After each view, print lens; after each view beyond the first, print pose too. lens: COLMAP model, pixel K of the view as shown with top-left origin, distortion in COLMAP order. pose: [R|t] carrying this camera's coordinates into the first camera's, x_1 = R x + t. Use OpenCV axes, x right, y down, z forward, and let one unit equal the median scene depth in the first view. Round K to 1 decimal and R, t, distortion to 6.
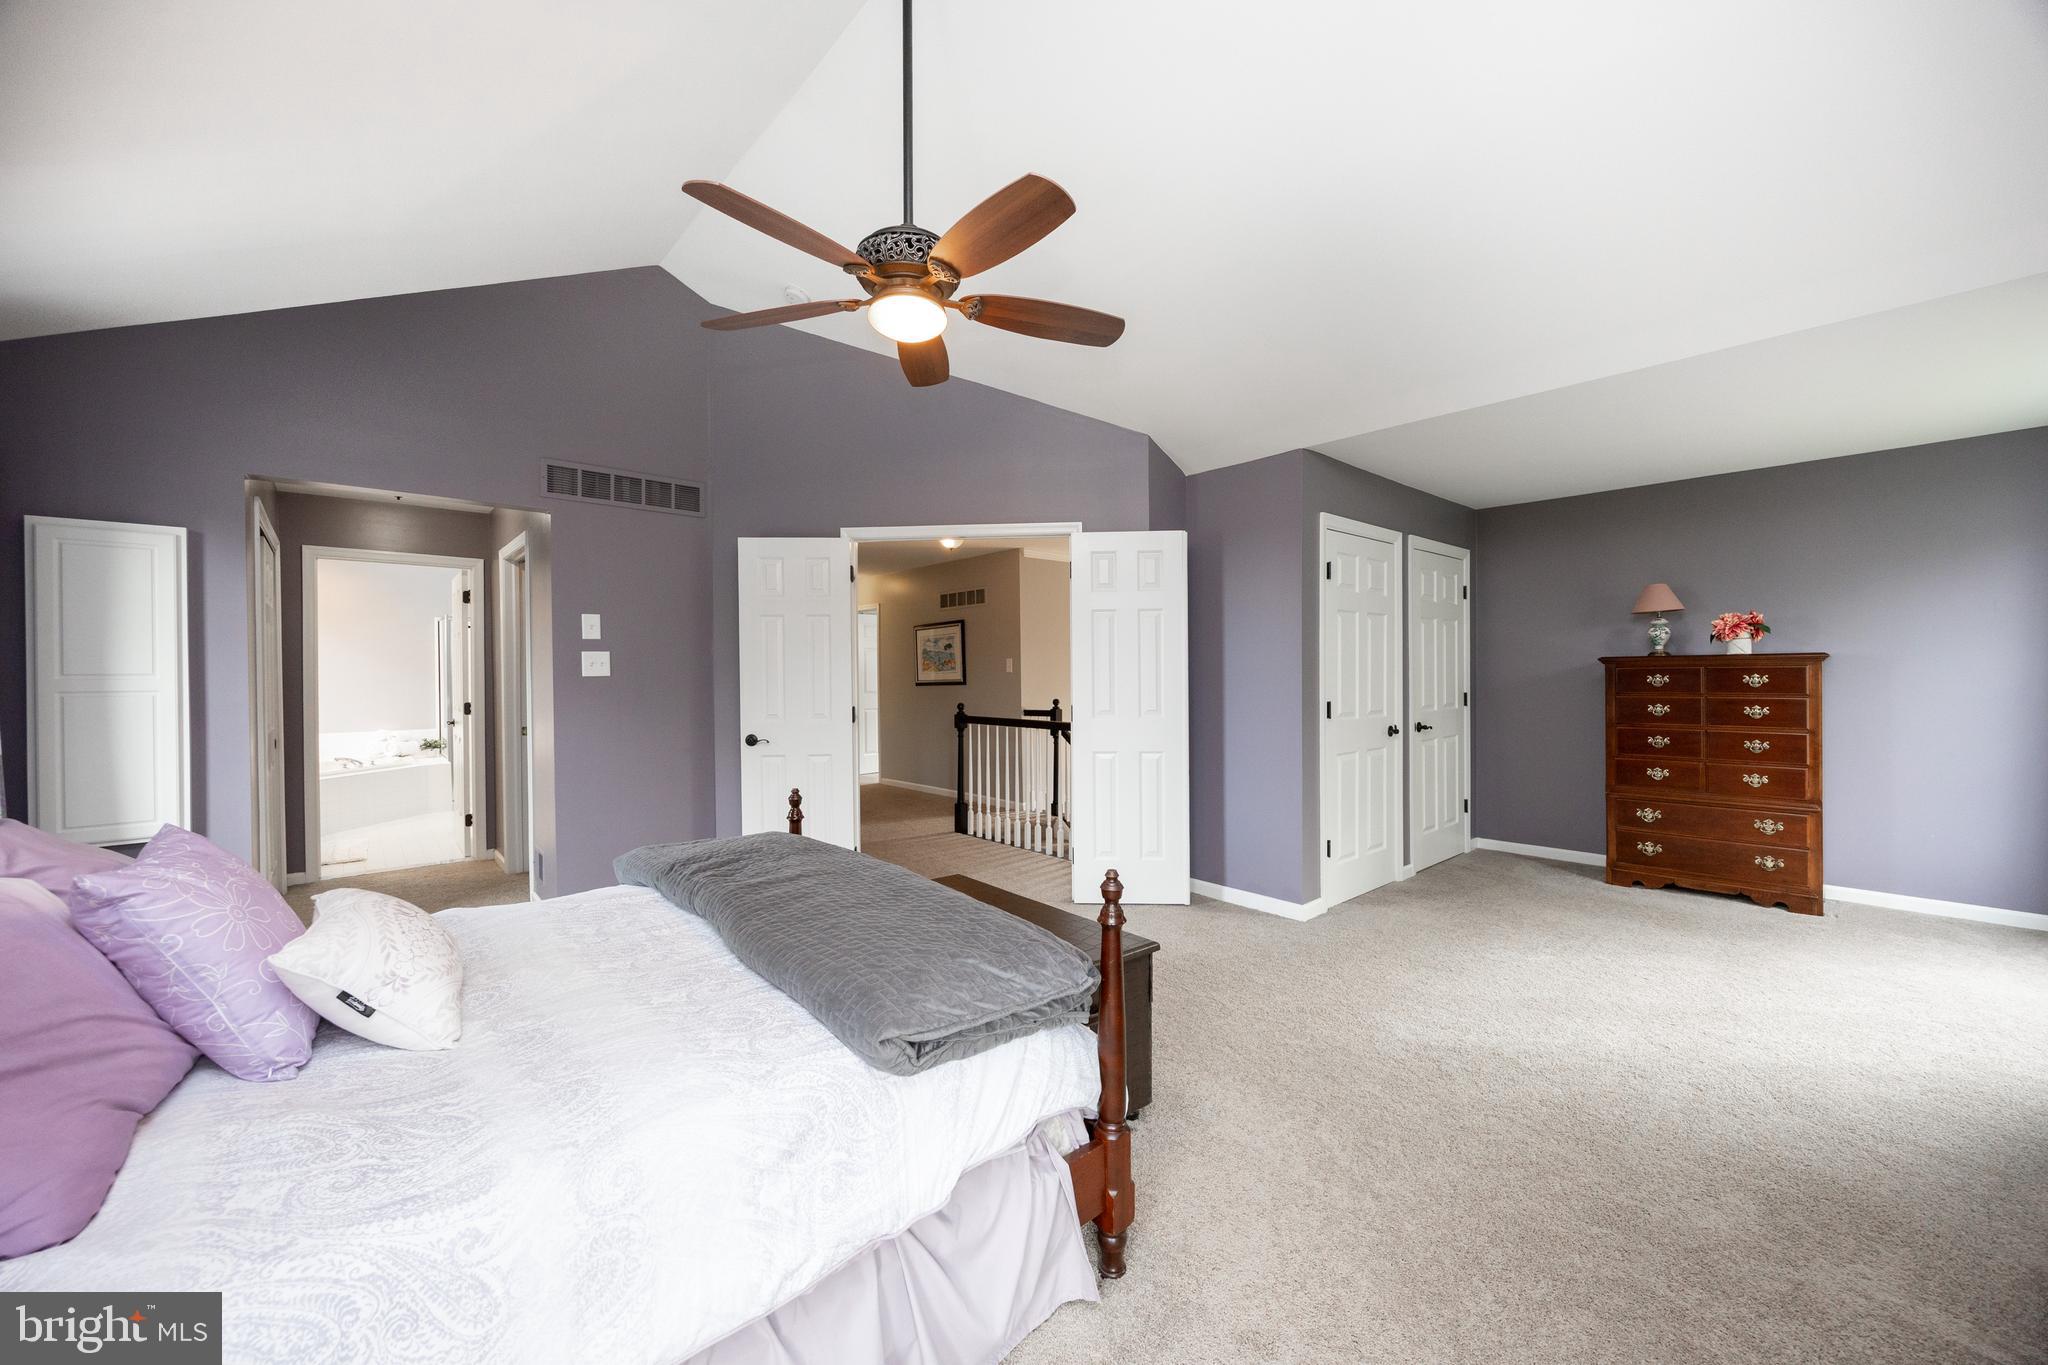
lens RADIAL K [[783.6, 0, 1023.2], [0, 783.6, 680.7], [0, 0, 1]] dist [-0.002853, -0.000623]
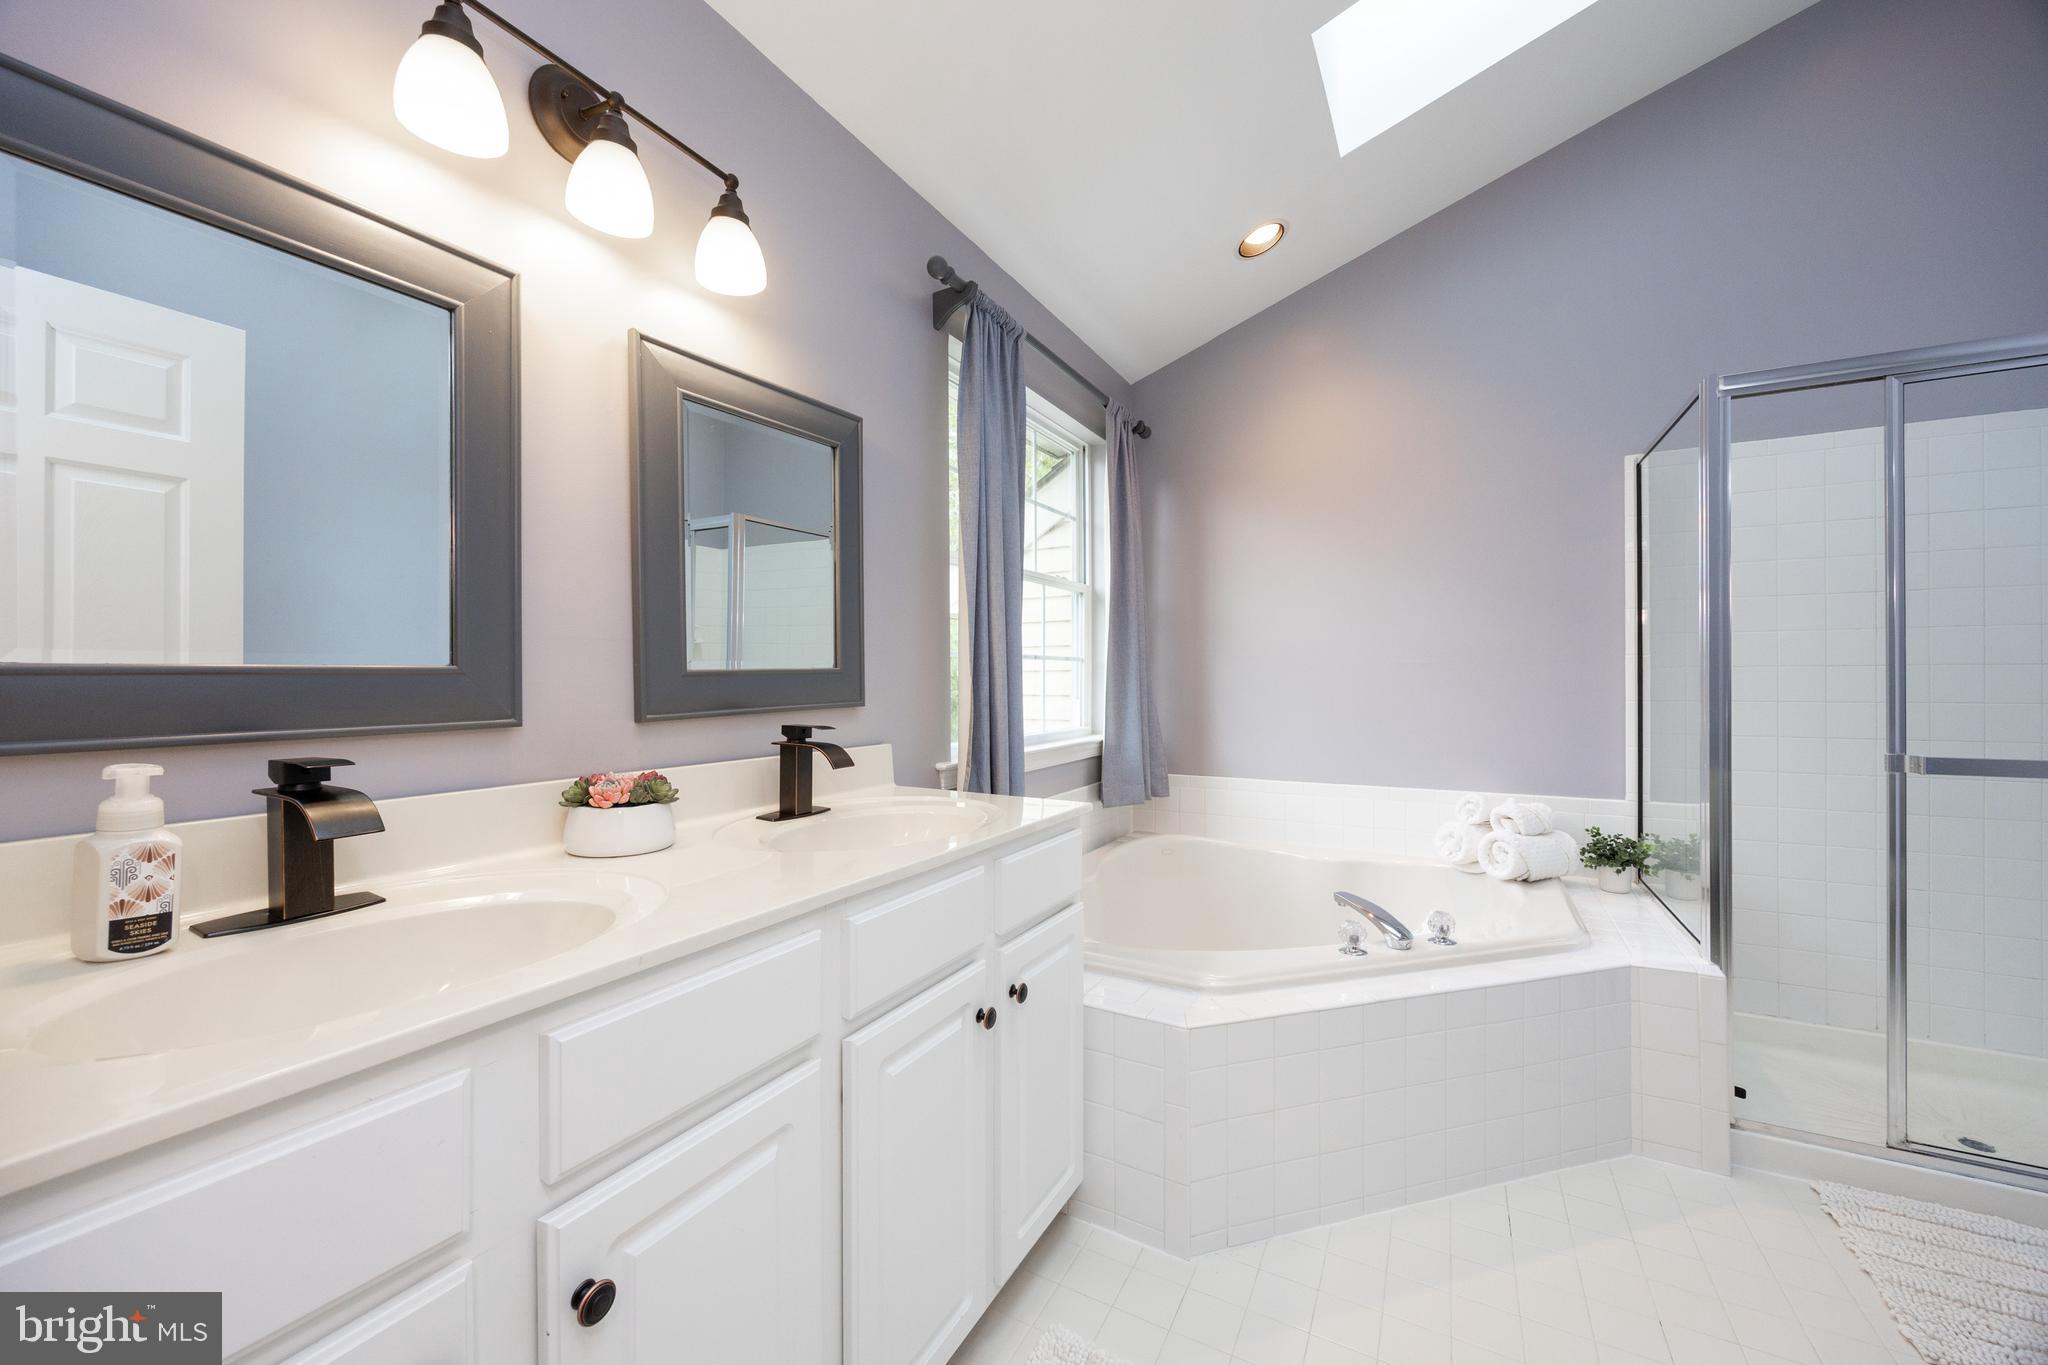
lens RADIAL K [[783.6, 0, 1023.2], [0, 783.6, 679.6], [0, 0, 1]] dist [-0.002853, -0.000623]
pose [[0.340081, 0.004248, -0.940387, -0.544236], [-0.006340, 0.999977, 0.002225, 0.012932], [0.940375, 0.005205, 0.340100, 0.670840]]
